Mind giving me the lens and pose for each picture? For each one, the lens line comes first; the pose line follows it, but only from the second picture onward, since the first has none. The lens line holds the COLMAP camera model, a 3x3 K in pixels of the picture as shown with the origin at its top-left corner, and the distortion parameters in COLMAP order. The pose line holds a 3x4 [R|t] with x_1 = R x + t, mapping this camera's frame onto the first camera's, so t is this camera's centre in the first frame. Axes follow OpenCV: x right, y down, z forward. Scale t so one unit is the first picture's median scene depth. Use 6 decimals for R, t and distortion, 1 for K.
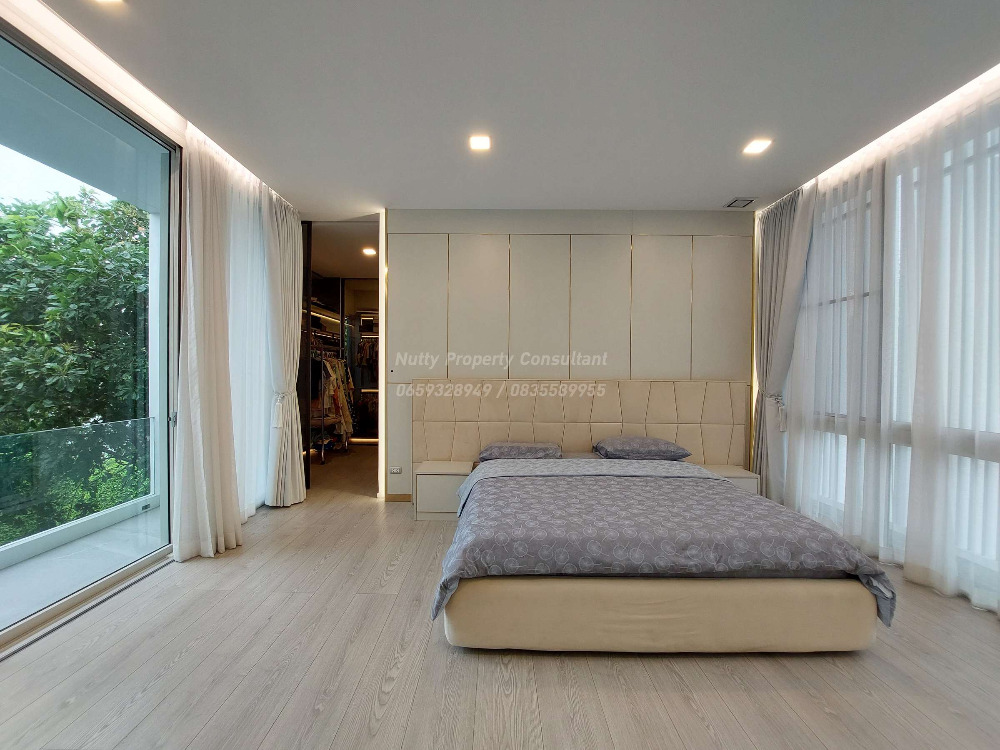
lens RADIAL K [[399.6, 0, 494.2], [0, 399.6, 379.7], [0, 0, 1]] dist [-0.015781, 0.000116]
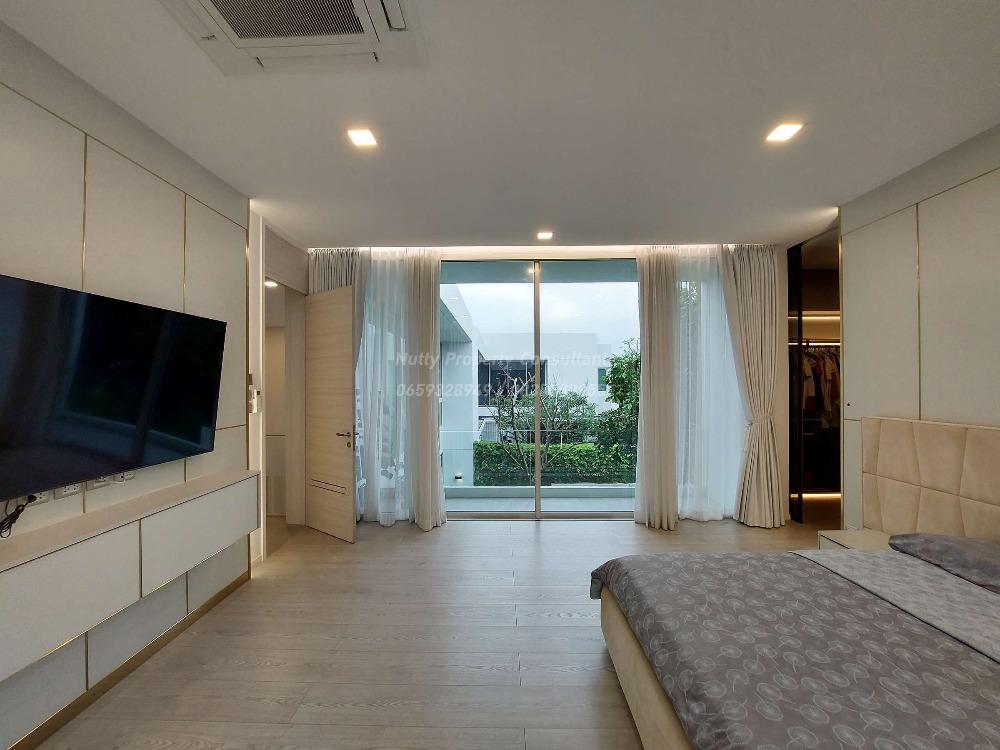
lens RADIAL K [[399.6, 0, 495.7], [0, 399.6, 377.1], [0, 0, 1]] dist [-0.015781, 0.000116]
pose [[-0.005866, -0.020734, -0.999768, 0.826555], [-0.009685, 0.999739, -0.020676, -0.081914], [0.999936, 0.009561, -0.006066, 0.455103]]
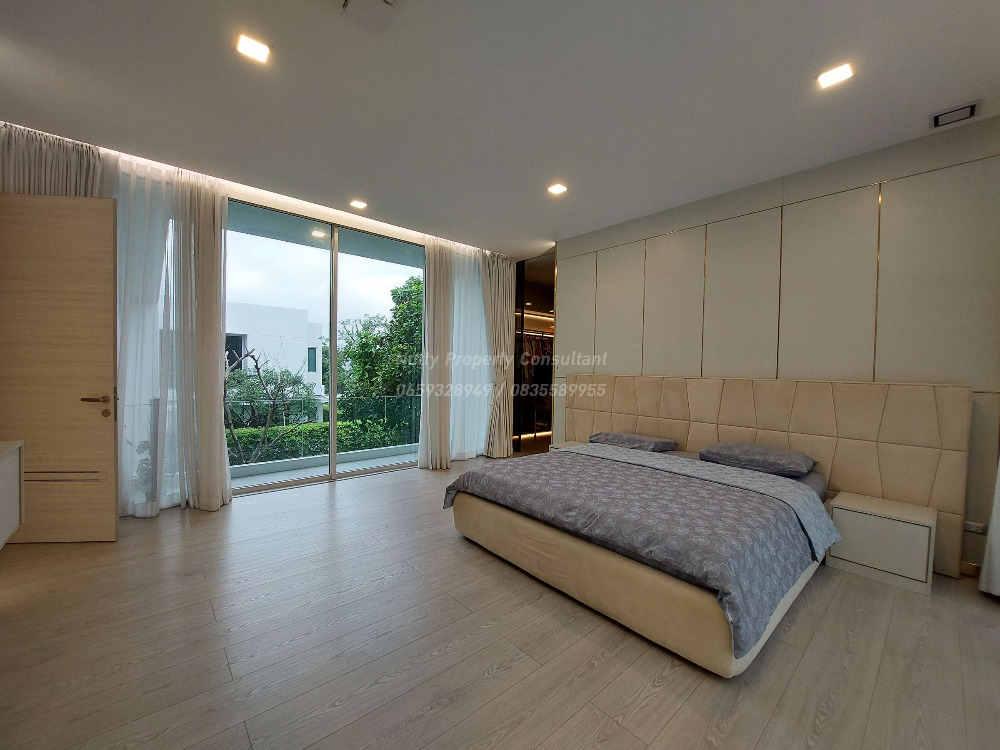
lens RADIAL K [[399.6, 0, 494.4], [0, 399.6, 375.9], [0, 0, 1]] dist [-0.015781, 0.000116]
pose [[0.660443, 0.018169, -0.750656, 0.874044], [-0.024380, 0.999699, 0.002747, 0.008641], [0.750480, 0.016486, 0.660687, 0.001183]]
